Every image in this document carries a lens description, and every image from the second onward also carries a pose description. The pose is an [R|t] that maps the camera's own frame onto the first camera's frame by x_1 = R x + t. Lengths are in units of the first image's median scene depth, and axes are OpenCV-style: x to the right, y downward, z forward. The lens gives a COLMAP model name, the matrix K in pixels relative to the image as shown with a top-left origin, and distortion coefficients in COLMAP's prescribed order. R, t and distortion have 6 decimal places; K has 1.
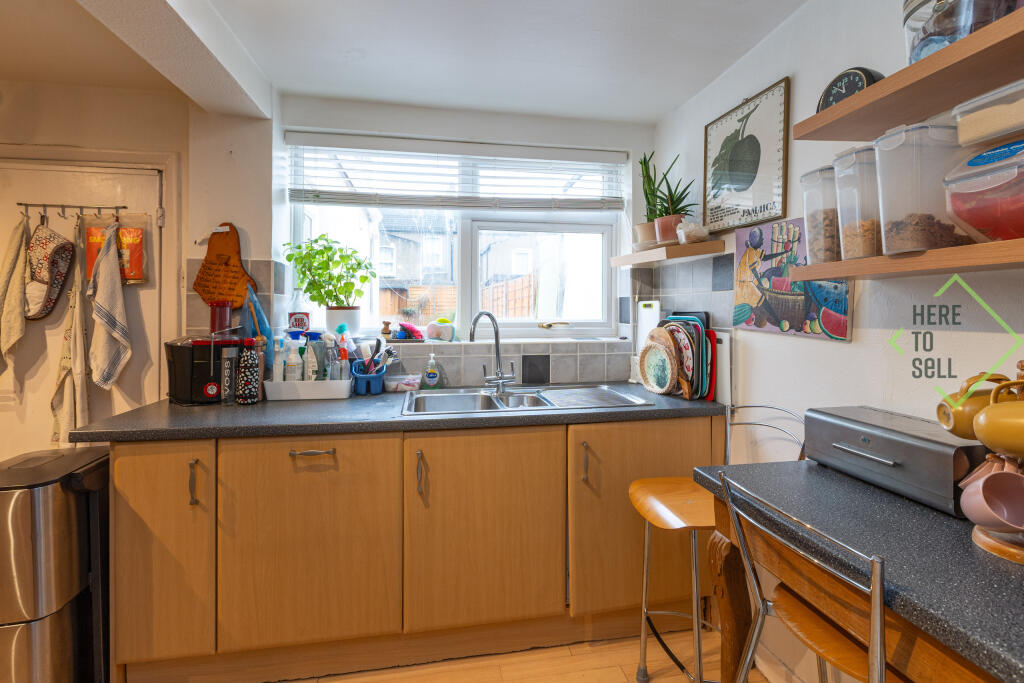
lens RADIAL K [[468.2, 0, 514.1], [0, 468.2, 315.1], [0, 0, 1]] dist [0.000819, 0.000039]
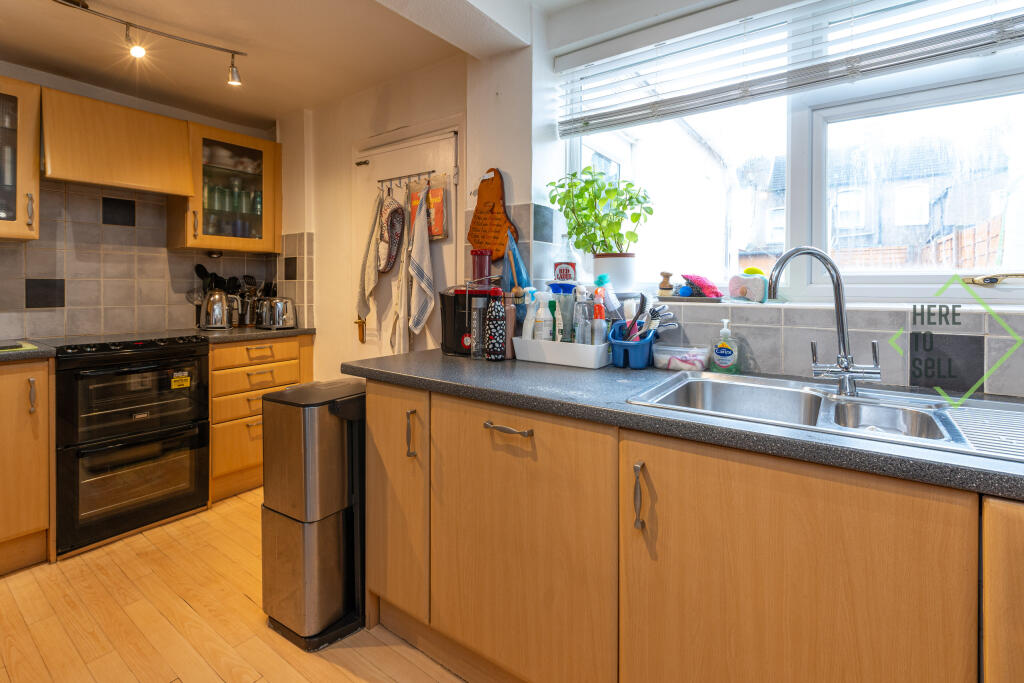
lens RADIAL K [[478.5, 0, 508.1], [0, 478.5, 286.7], [0, 0, 1]] dist [-0.001344, -0.000249]
pose [[0.694187, 0.003769, -0.719785, 0.110879], [-0.007634, 0.999969, -0.002127, 0.045579], [0.719754, 0.006971, 0.694194, 0.349694]]
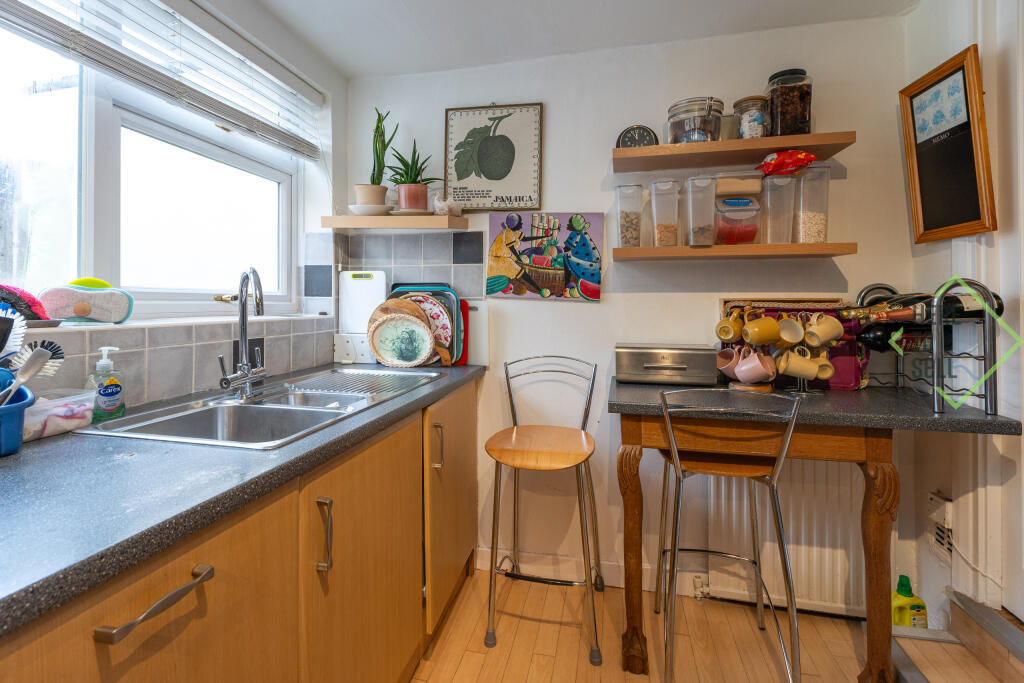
lens RADIAL K [[471.2, 0, 508.7], [0, 471.2, 297.2], [0, 0, 1]] dist [-0.001714, -0.000196]
pose [[0.392915, 0.012553, 0.919489, -0.531629], [0.003263, 0.999881, -0.015045, 0.043096], [-0.919569, 0.008912, 0.392828, 0.462020]]
